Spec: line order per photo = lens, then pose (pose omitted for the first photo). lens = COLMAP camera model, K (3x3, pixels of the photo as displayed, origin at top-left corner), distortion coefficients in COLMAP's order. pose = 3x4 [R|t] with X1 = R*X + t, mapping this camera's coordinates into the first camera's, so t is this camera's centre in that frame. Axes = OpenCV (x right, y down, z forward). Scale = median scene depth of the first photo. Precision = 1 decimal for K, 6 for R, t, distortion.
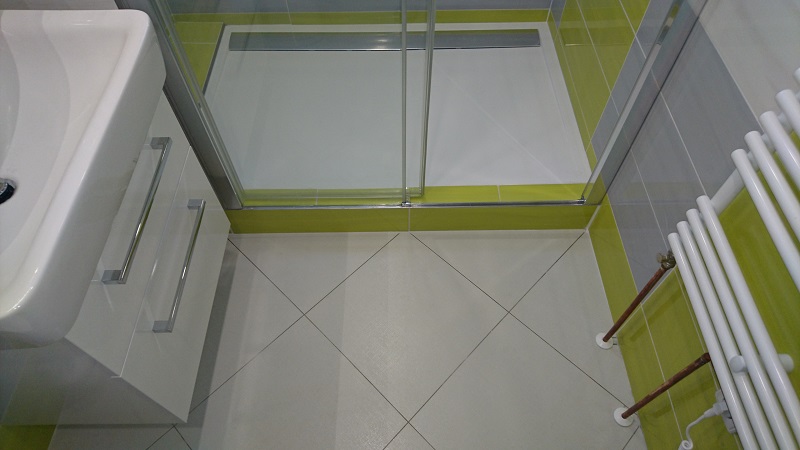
lens RADIAL K [[527.3, 0, 400.0], [0, 527.3, 225.0], [0, 0, 1]] dist [-0.006591, -0.002303]
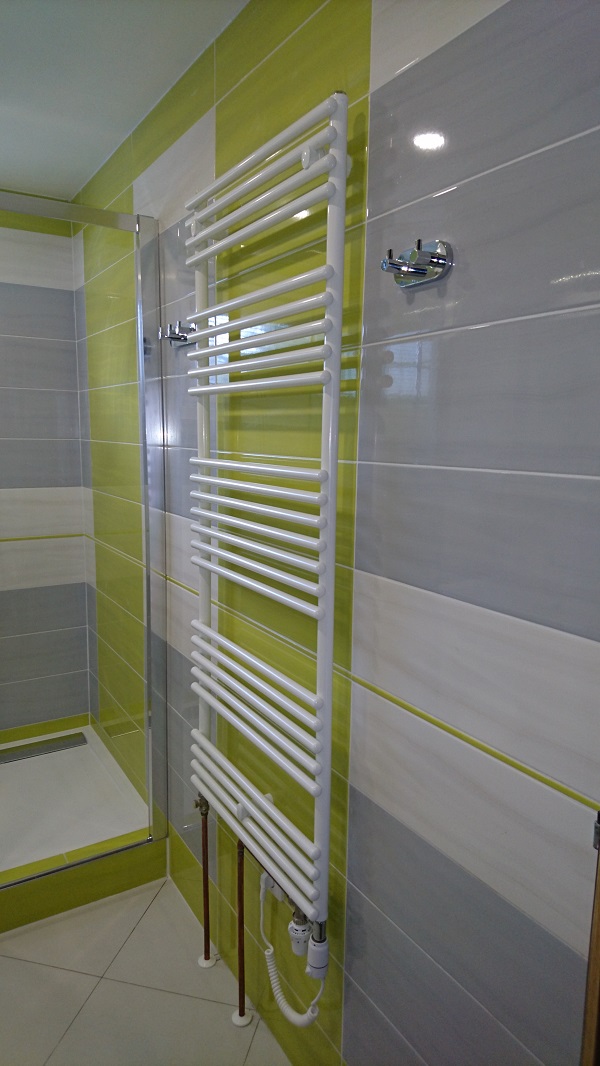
lens RADIAL K [[702.6, 0, 300.0], [0, 702.6, 533.0], [0, 0, 1]] dist [-0.006591, -0.002303]
pose [[0.865690, -0.067012, 0.496075, -0.034736], [0.400675, 0.686803, -0.606433, 0.485305], [-0.300067, 0.723748, 0.621409, -0.353818]]
